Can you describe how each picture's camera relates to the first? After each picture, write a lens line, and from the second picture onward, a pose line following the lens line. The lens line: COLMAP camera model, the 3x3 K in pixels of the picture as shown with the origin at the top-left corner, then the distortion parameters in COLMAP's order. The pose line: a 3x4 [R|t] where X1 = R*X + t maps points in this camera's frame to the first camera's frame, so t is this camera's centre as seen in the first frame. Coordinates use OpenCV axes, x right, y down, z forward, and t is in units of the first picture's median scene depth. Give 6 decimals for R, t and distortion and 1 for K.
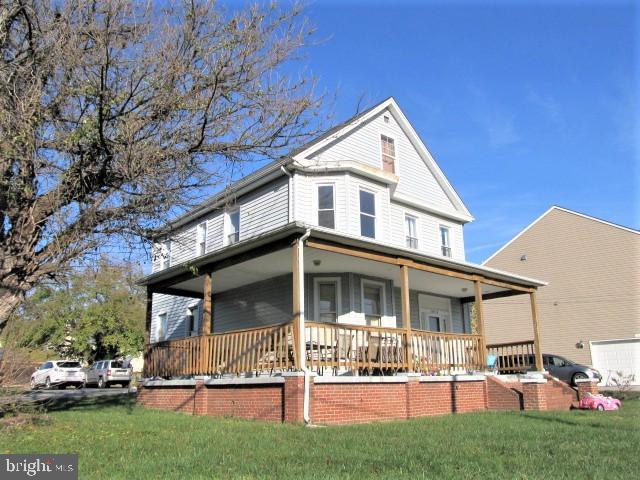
lens RADIAL K [[527.4, 0, 320.0], [0, 527.4, 240.0], [0, 0, 1]] dist [-0.042053, 0.003753]
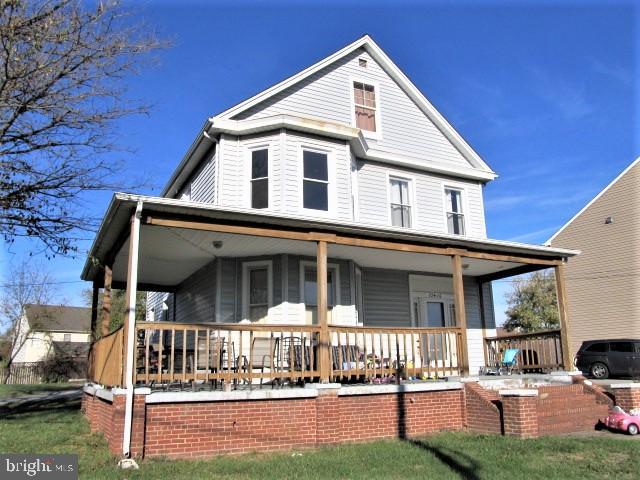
lens RADIAL K [[527.4, 0, 320.0], [0, 527.4, 240.0], [0, 0, 1]] dist [-0.042053, 0.003753]
pose [[0.970119, -0.063802, -0.234090, 0.276328], [0.071396, 0.997157, 0.024104, 0.023481], [0.231886, -0.040097, 0.971916, 0.216669]]
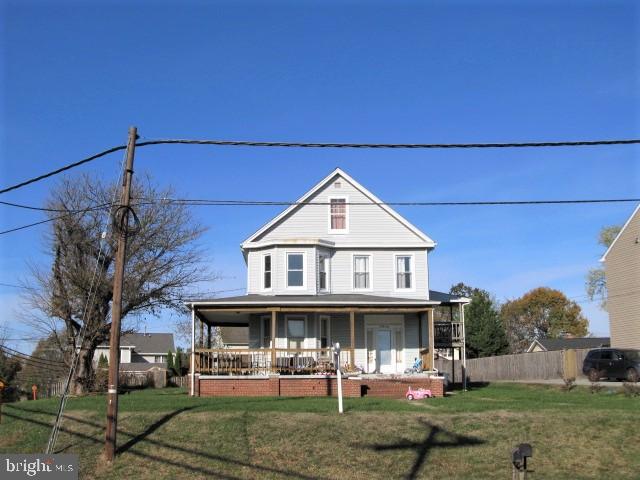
lens RADIAL K [[806.7, 0, 320.0], [0, 806.7, 240.0], [0, 0, 1]] dist [-0.054089, 0.007025]
pose [[0.783382, -0.111026, -0.611543, 1.552171], [0.163323, 0.986111, 0.030186, -0.189940], [0.599698, -0.123526, 0.790635, -0.764406]]
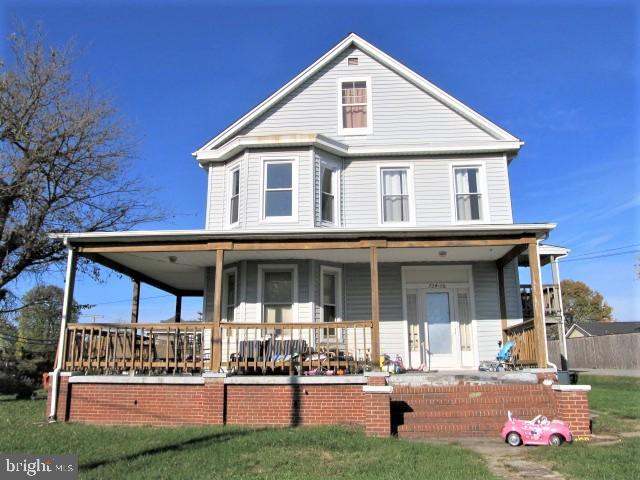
lens RADIAL K [[527.4, 0, 320.0], [0, 527.4, 240.0], [0, 0, 1]] dist [-0.042053, 0.003753]
pose [[0.703878, -0.157018, -0.692749, 0.725447], [0.183653, 0.982330, -0.036050, 0.078106], [0.686168, -0.101851, 0.720277, 0.403735]]
